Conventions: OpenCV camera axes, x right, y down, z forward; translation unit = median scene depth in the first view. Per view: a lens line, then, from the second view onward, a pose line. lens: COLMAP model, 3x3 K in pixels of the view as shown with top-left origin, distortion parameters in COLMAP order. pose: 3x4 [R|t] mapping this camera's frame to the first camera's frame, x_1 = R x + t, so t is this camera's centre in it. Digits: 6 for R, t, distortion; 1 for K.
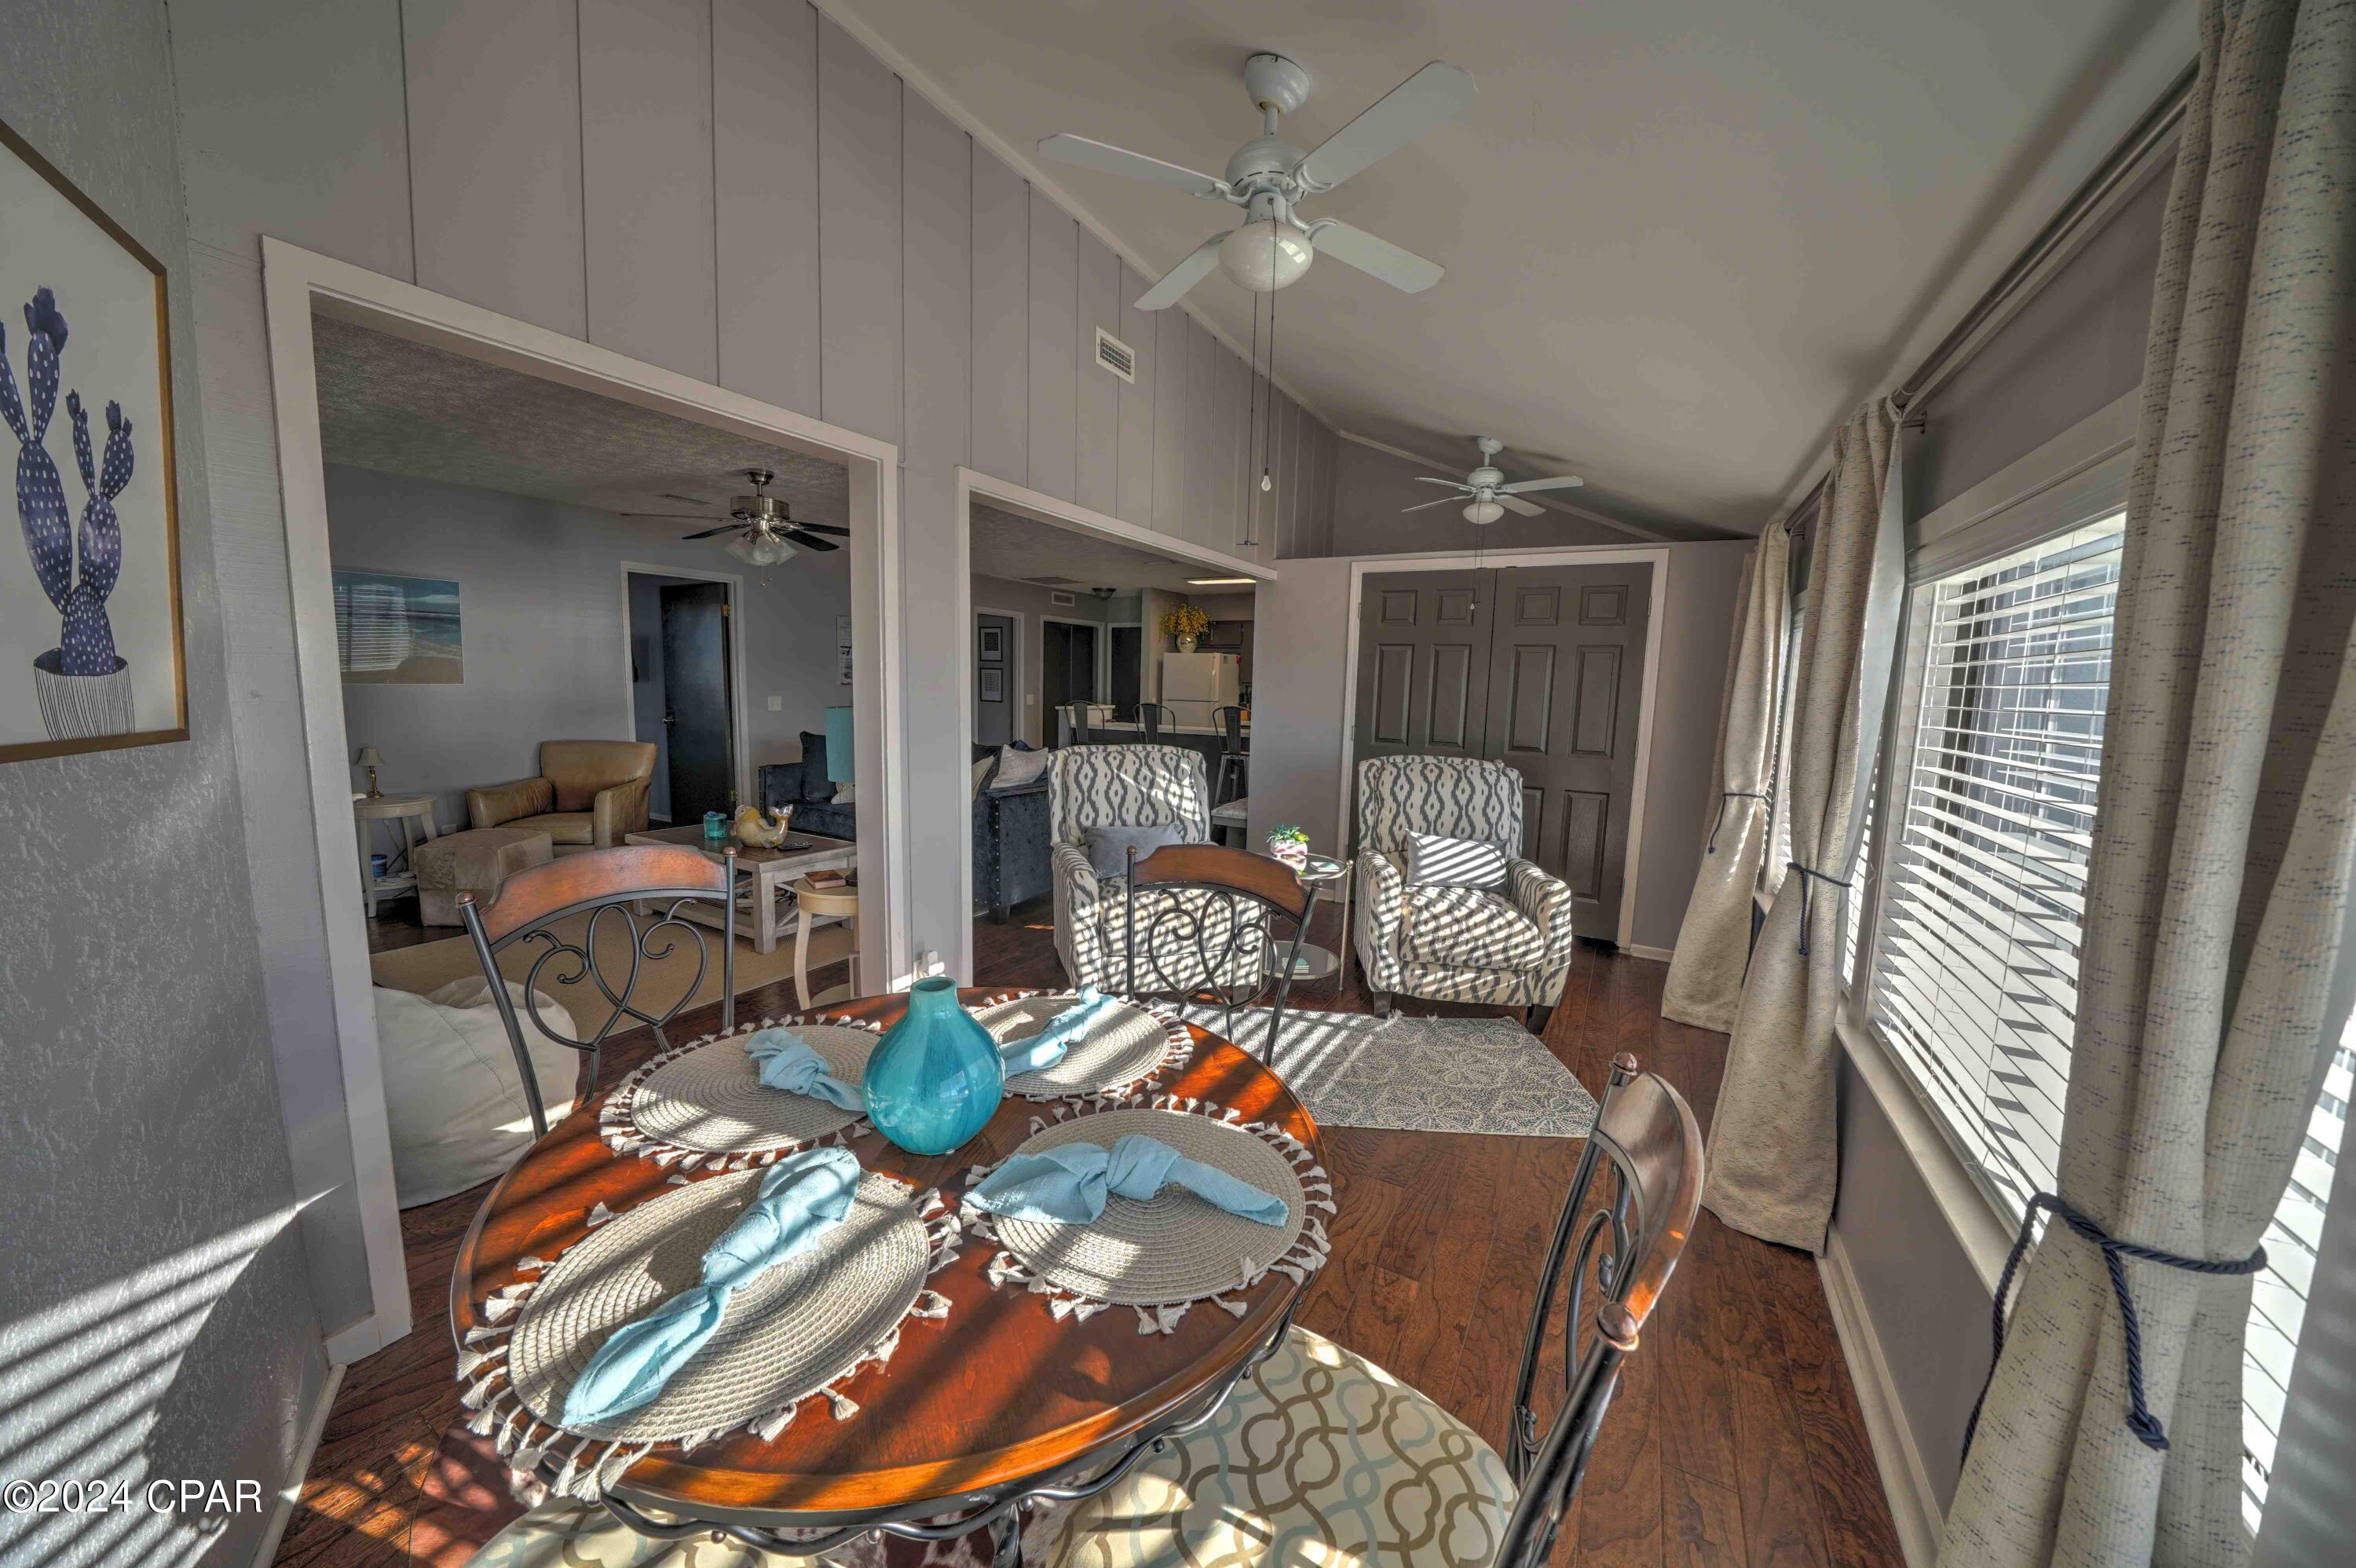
lens RADIAL K [[819.6, 0, 1171.5], [0, 819.6, 782.0], [0, 0, 1]] dist [-0.022714, 0.000219]
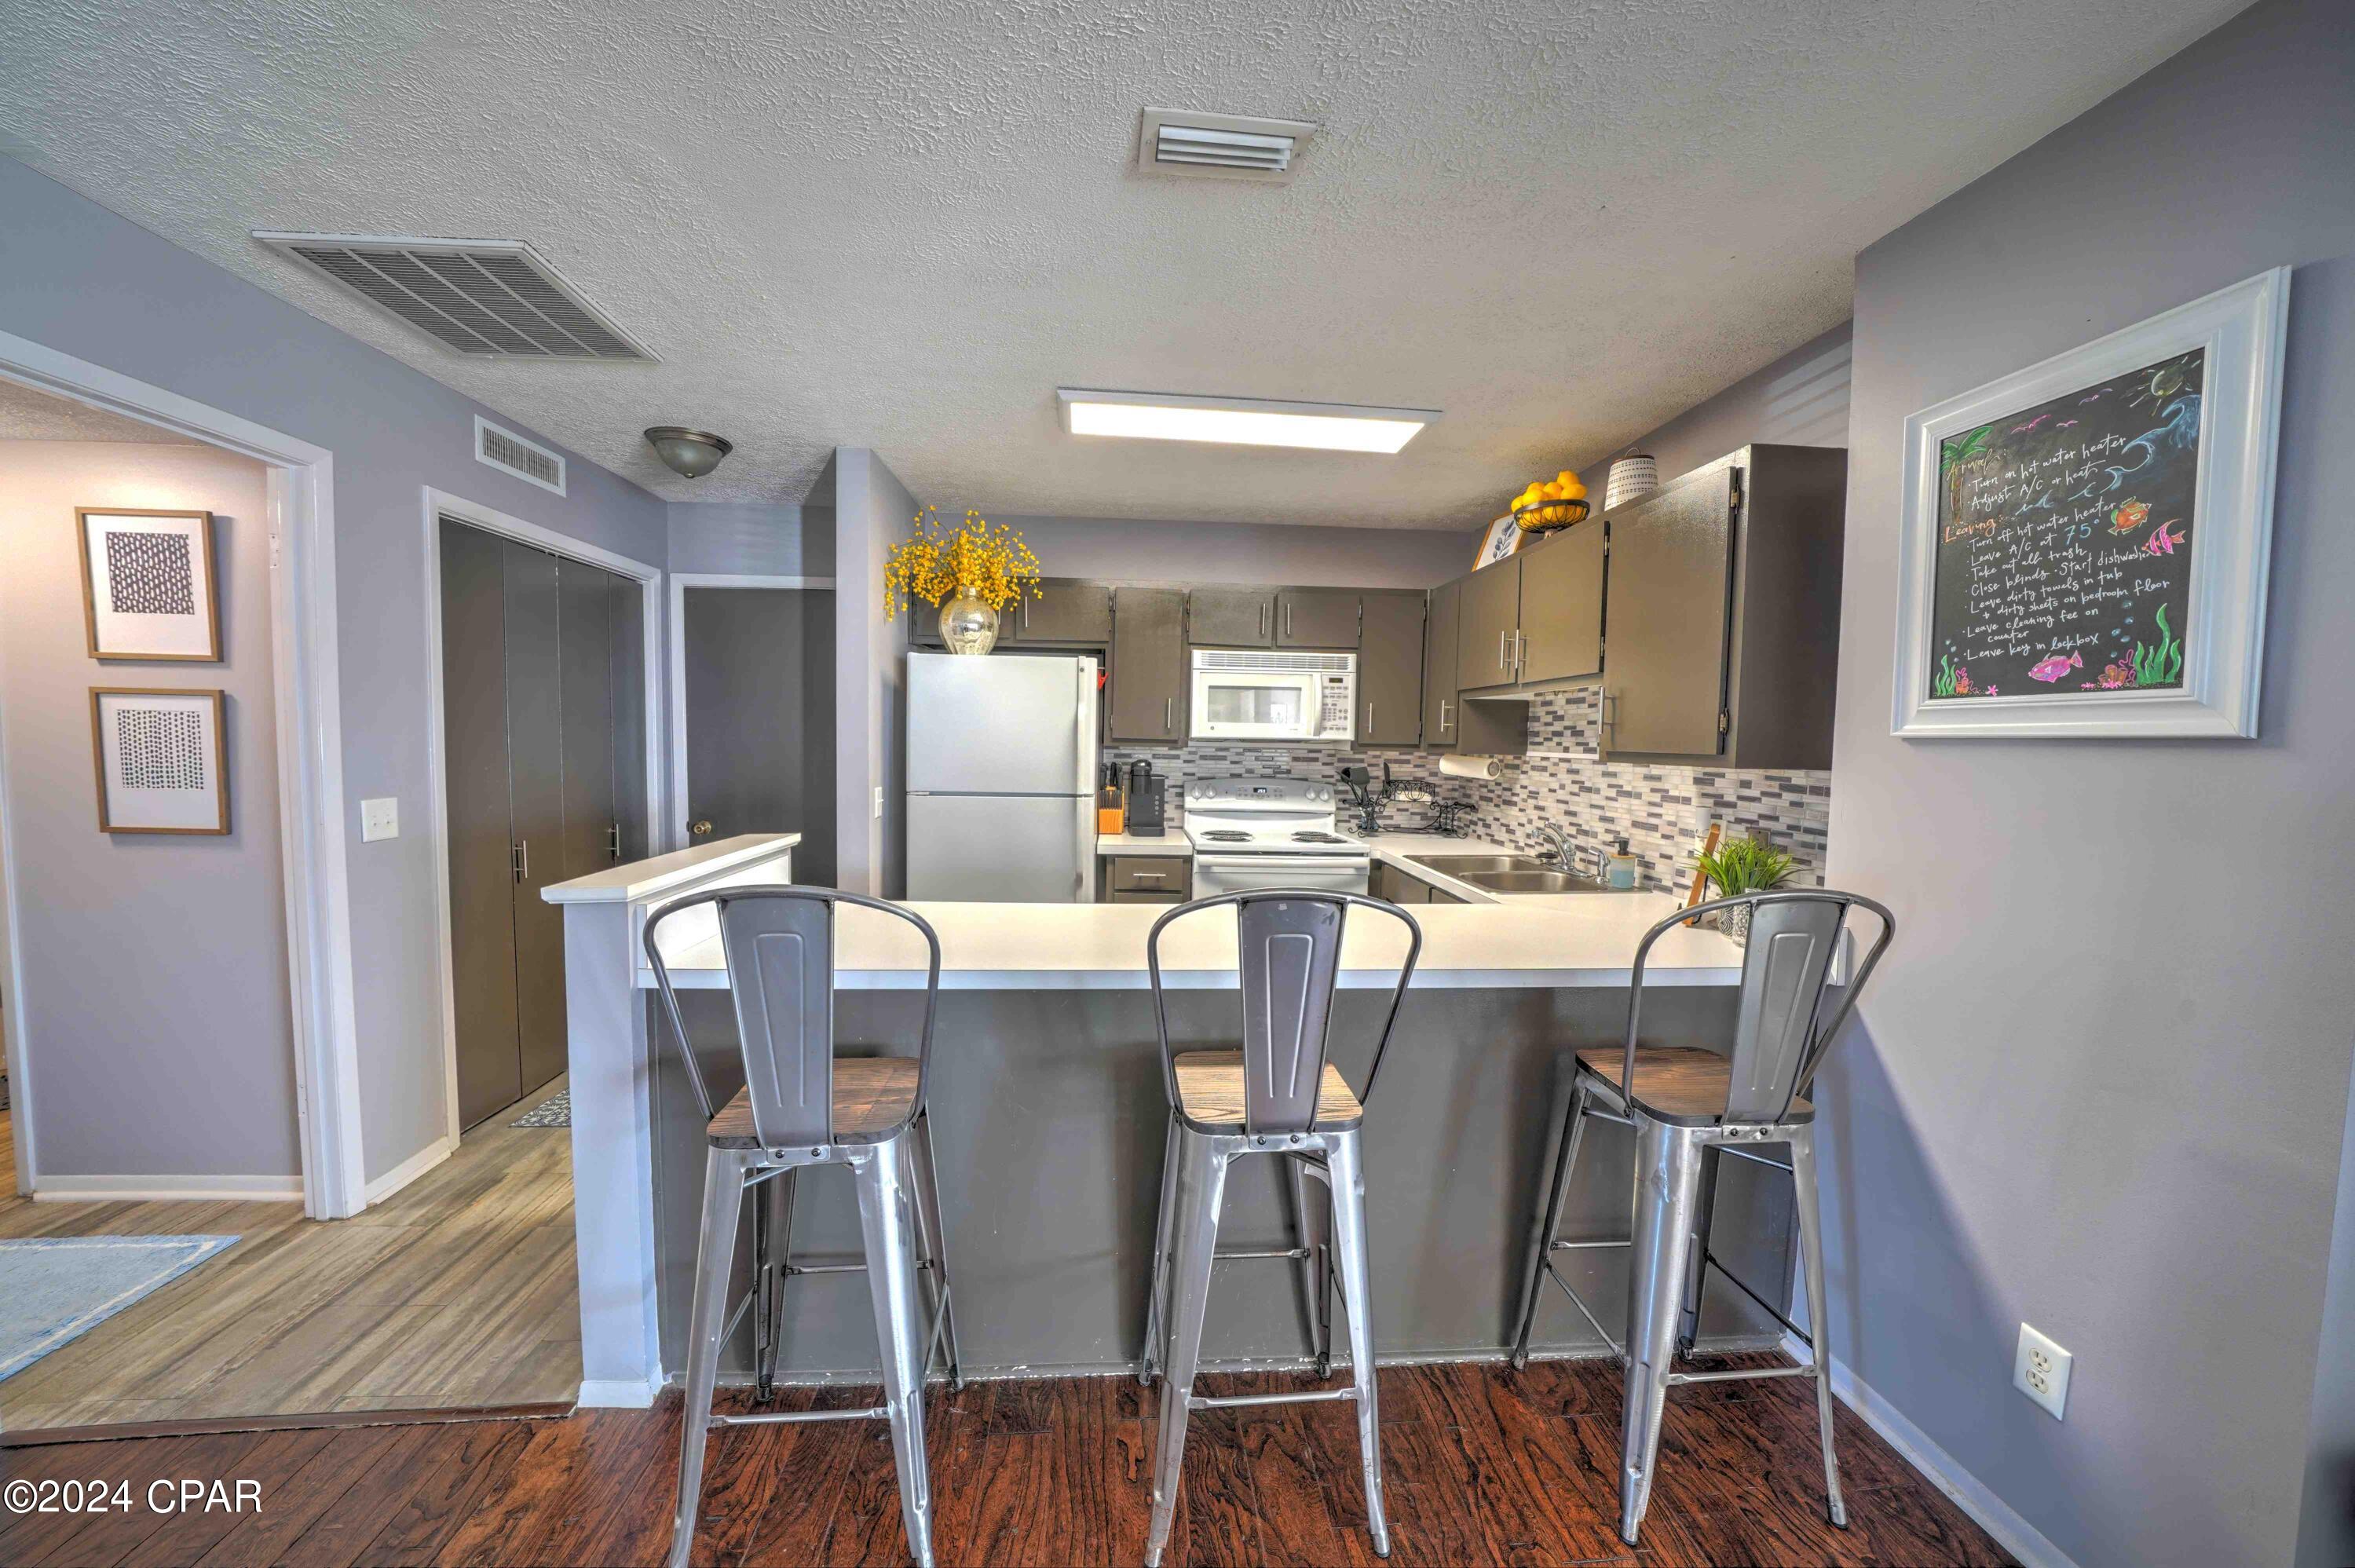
lens RADIAL K [[821.0, 0, 1168.6], [0, 821.0, 784.0], [0, 0, 1]] dist [-0.024880, 0.002356]
pose [[0.833129, -0.040175, 0.551618, -0.310149], [0.067381, 0.997302, -0.029132, -0.254047], [-0.548959, 0.061439, 0.833588, 1.930834]]
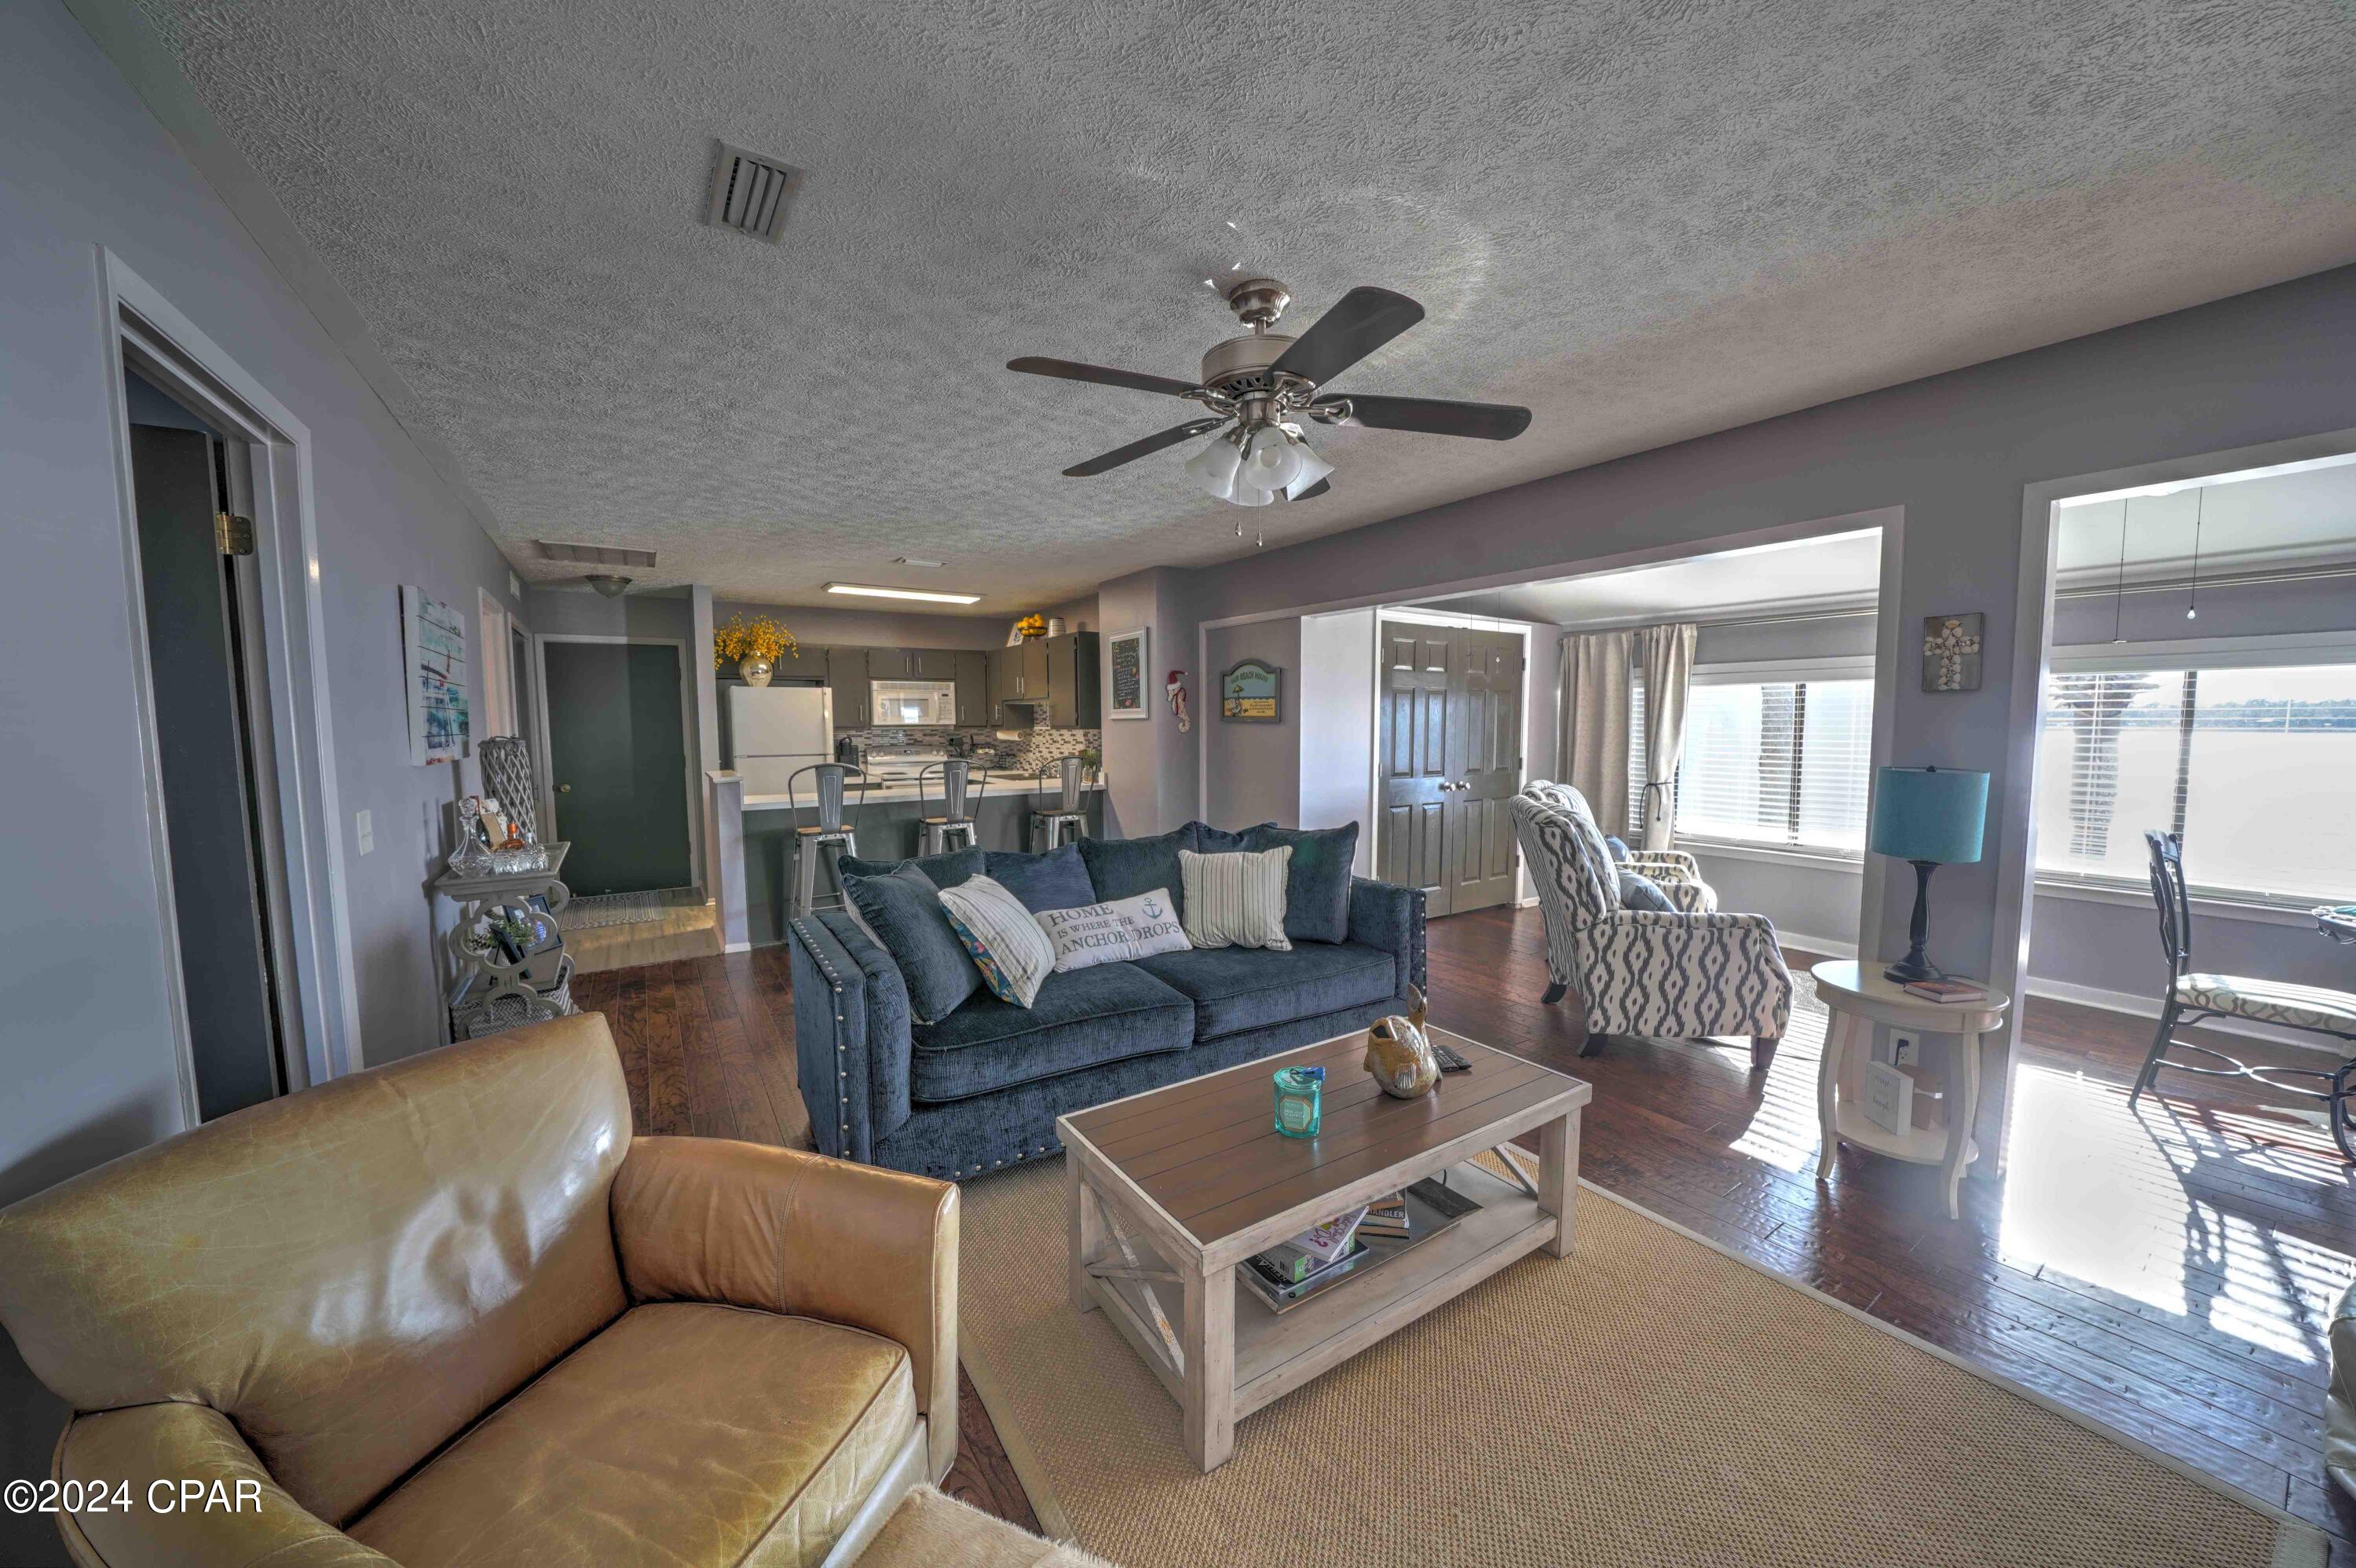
lens RADIAL K [[819.6, 0, 1171.5], [0, 819.6, 782.0], [0, 0, 1]] dist [-0.022714, 0.000219]
pose [[0.456496, -0.091787, 0.884978, -1.259903], [0.125841, 0.991326, 0.037905, -0.178607], [-0.880781, 0.094063, 0.464087, 1.128119]]
